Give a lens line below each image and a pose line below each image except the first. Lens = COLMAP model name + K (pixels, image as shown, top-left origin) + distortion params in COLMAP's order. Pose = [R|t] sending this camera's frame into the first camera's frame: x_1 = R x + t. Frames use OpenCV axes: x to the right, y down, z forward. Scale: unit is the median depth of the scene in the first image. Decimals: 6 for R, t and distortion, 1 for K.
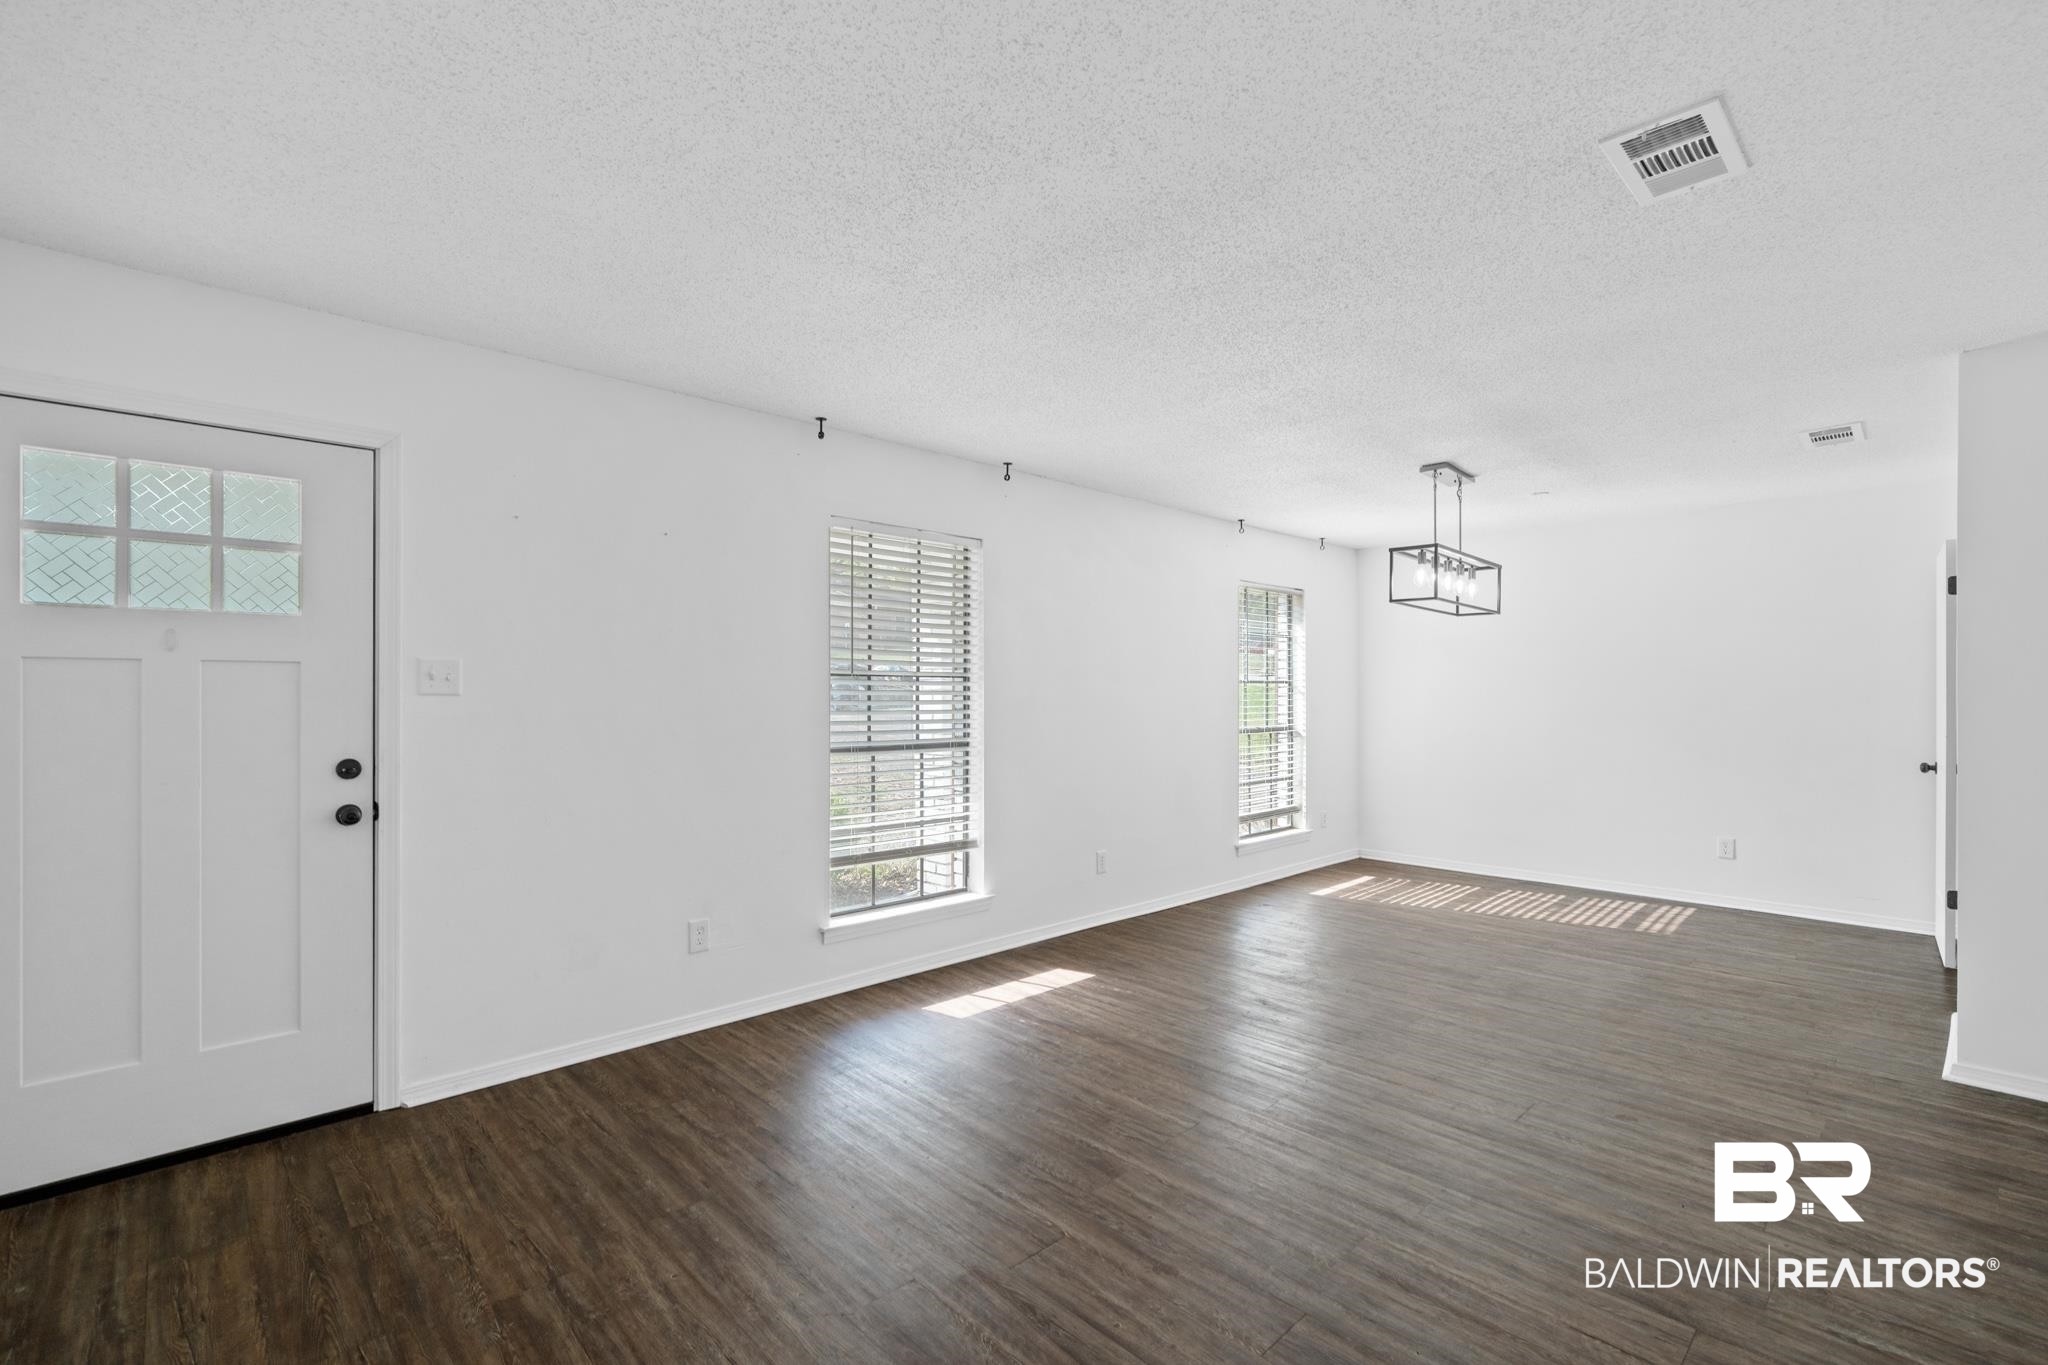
lens RADIAL K [[902.0, 0, 1024.0], [0, 902.0, 682.5], [0, 0, 1]] dist [-0.000150, -0.000115]
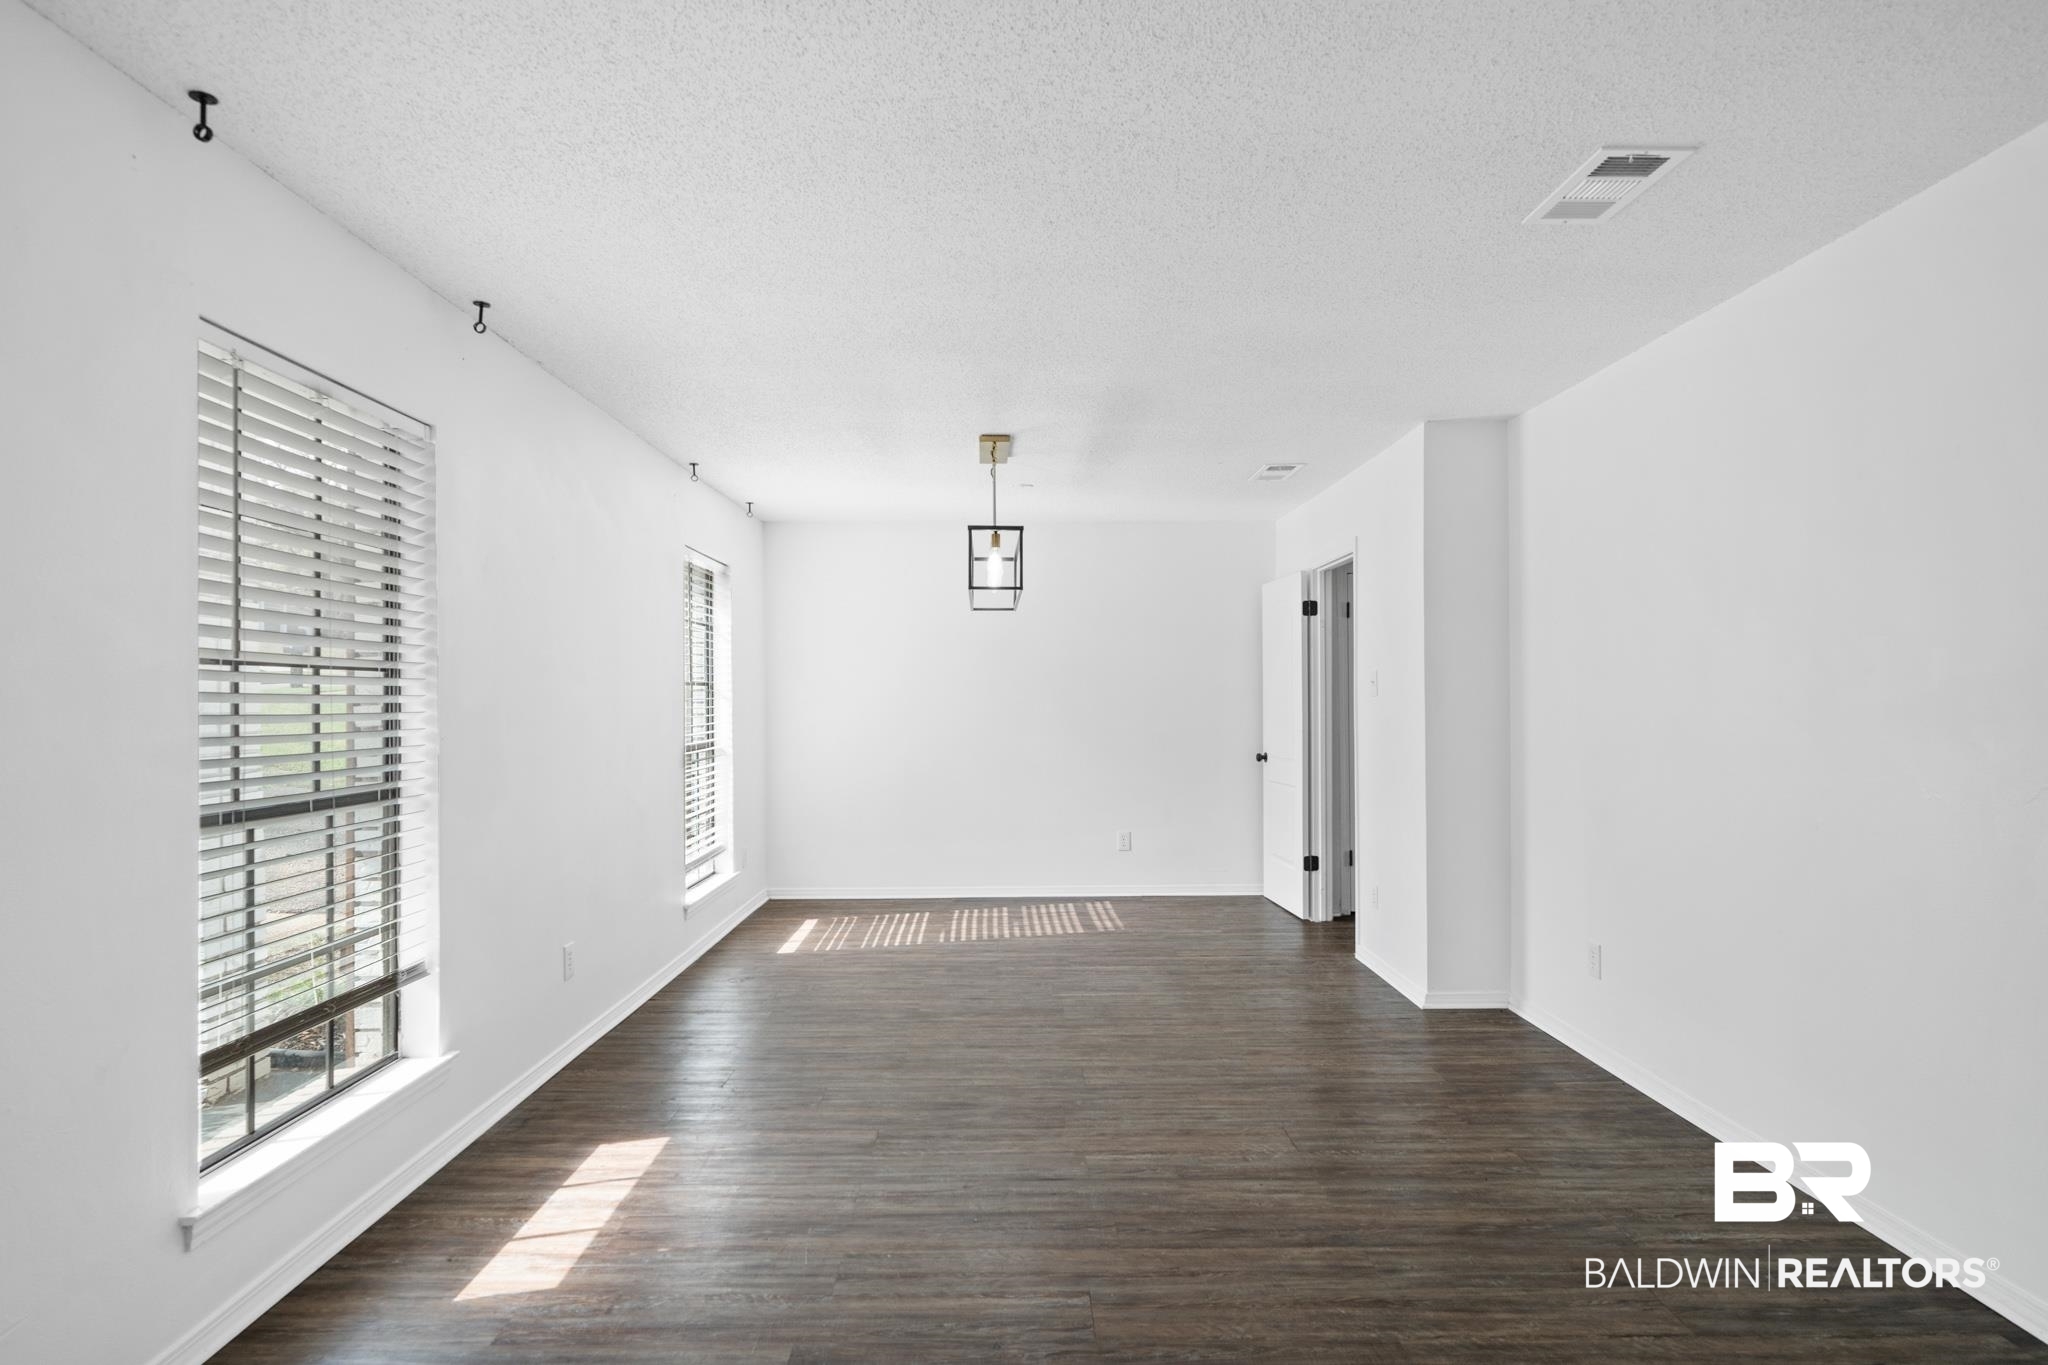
lens RADIAL K [[1063.9, 0, 1024.0], [0, 1063.9, 682.5], [0, 0, 1]] dist [0.005513, 0.001166]
pose [[0.681701, 0.007395, 0.731593, -0.306609], [-0.004033, 0.999972, -0.006350, 0.004855], [-0.731620, 0.001378, 0.681712, 0.299134]]
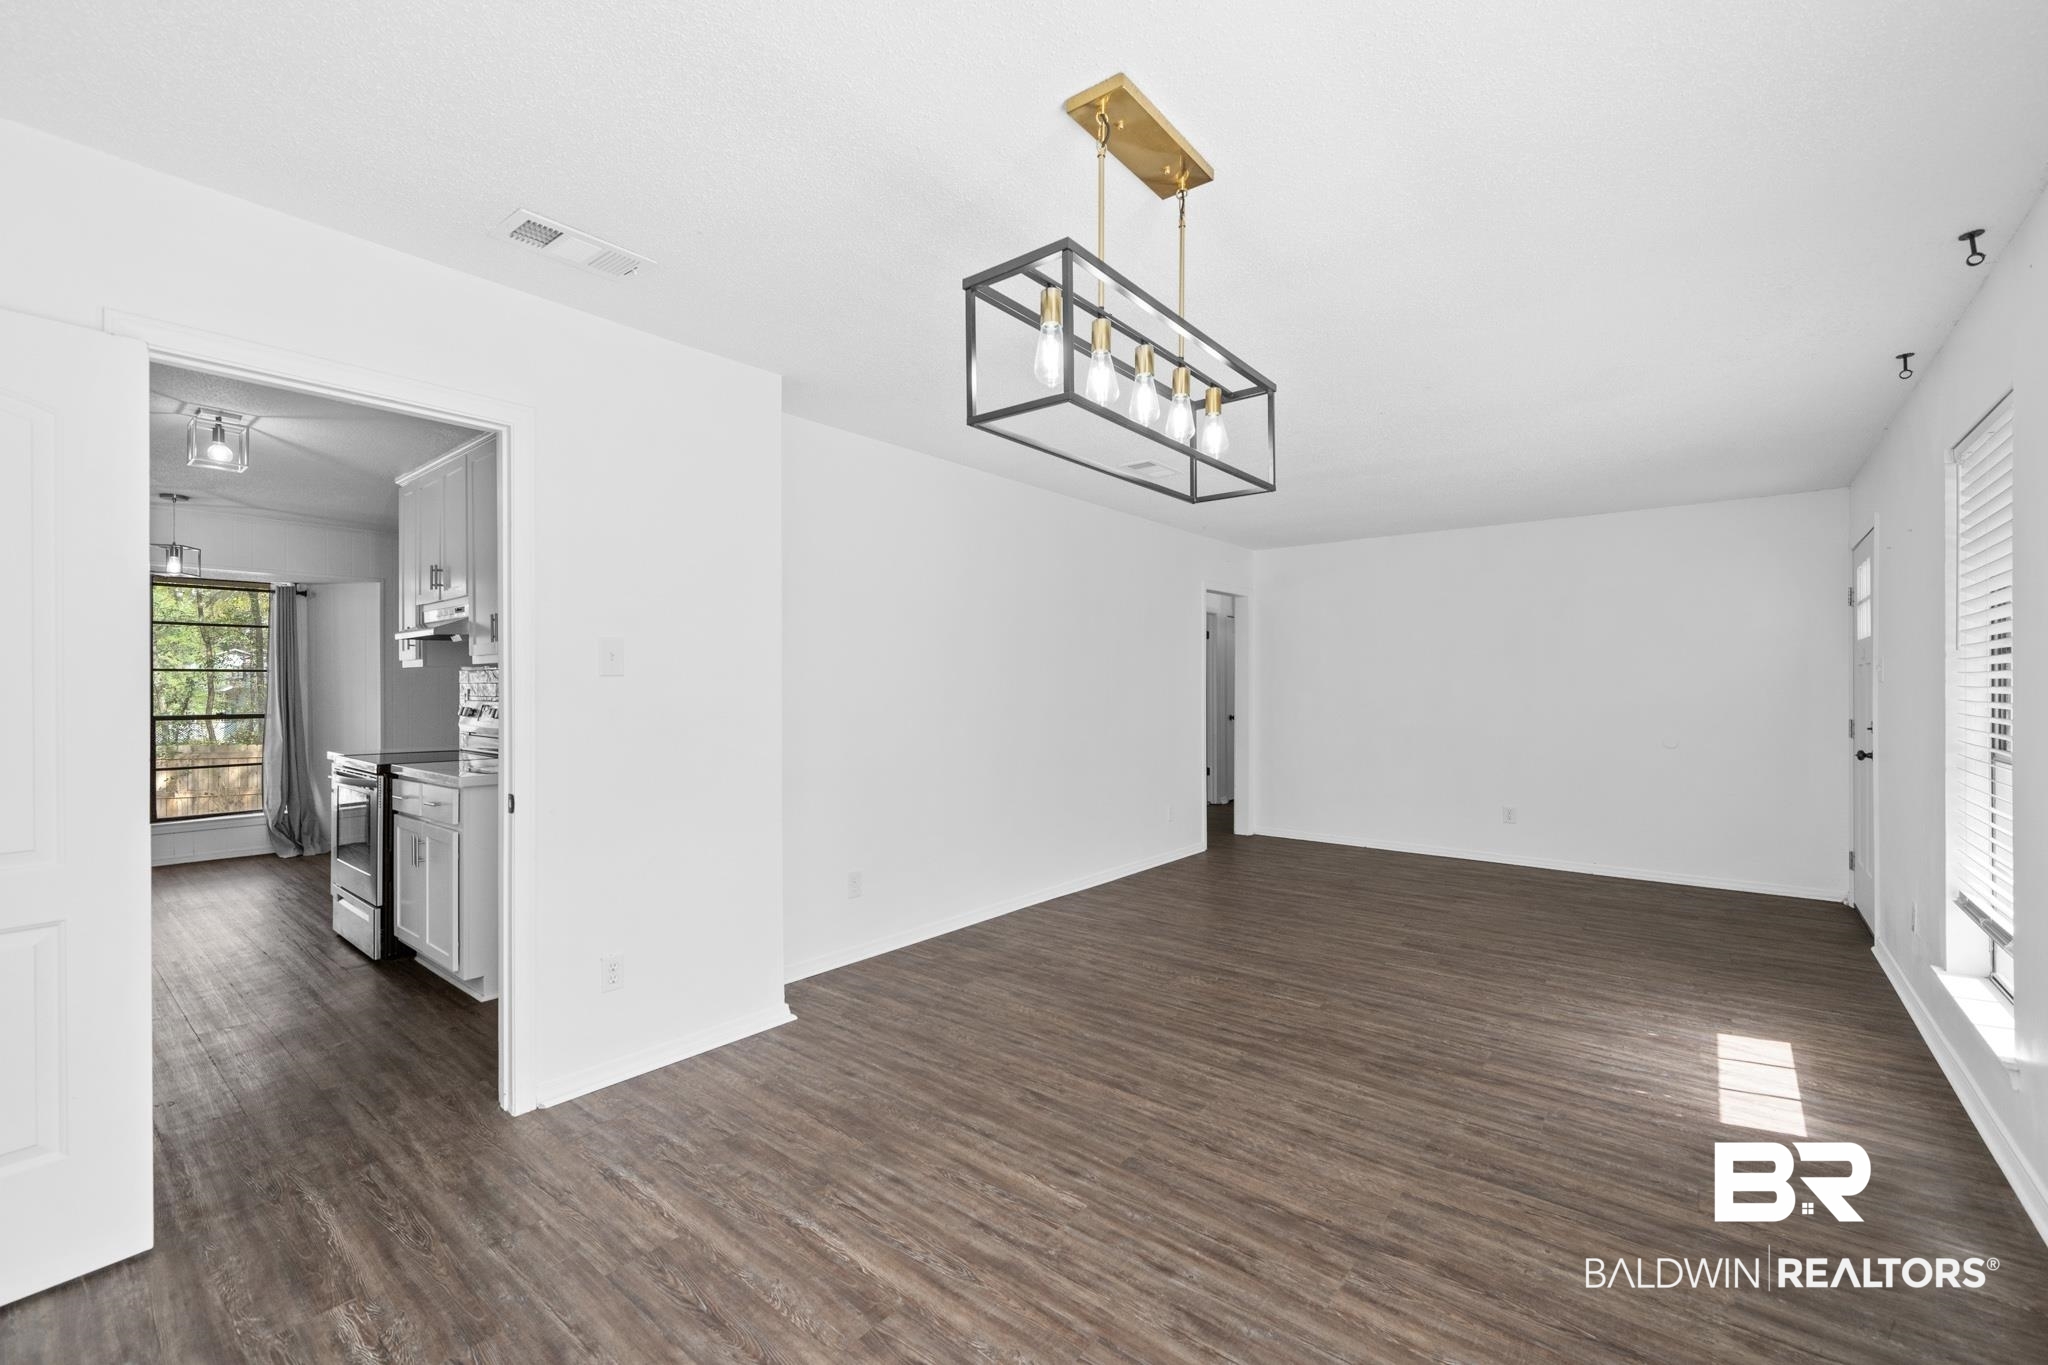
lens RADIAL K [[854.4, 0, 1009.7], [0, 854.4, 695.0], [0, 0, 1]] dist [0.001015, 0.000197]
pose [[-0.993467, -0.000454, -0.114121, 0.642229], [0.000049, 0.999990, -0.004404, 0.027494], [0.114122, -0.004380, -0.993457, 1.541976]]
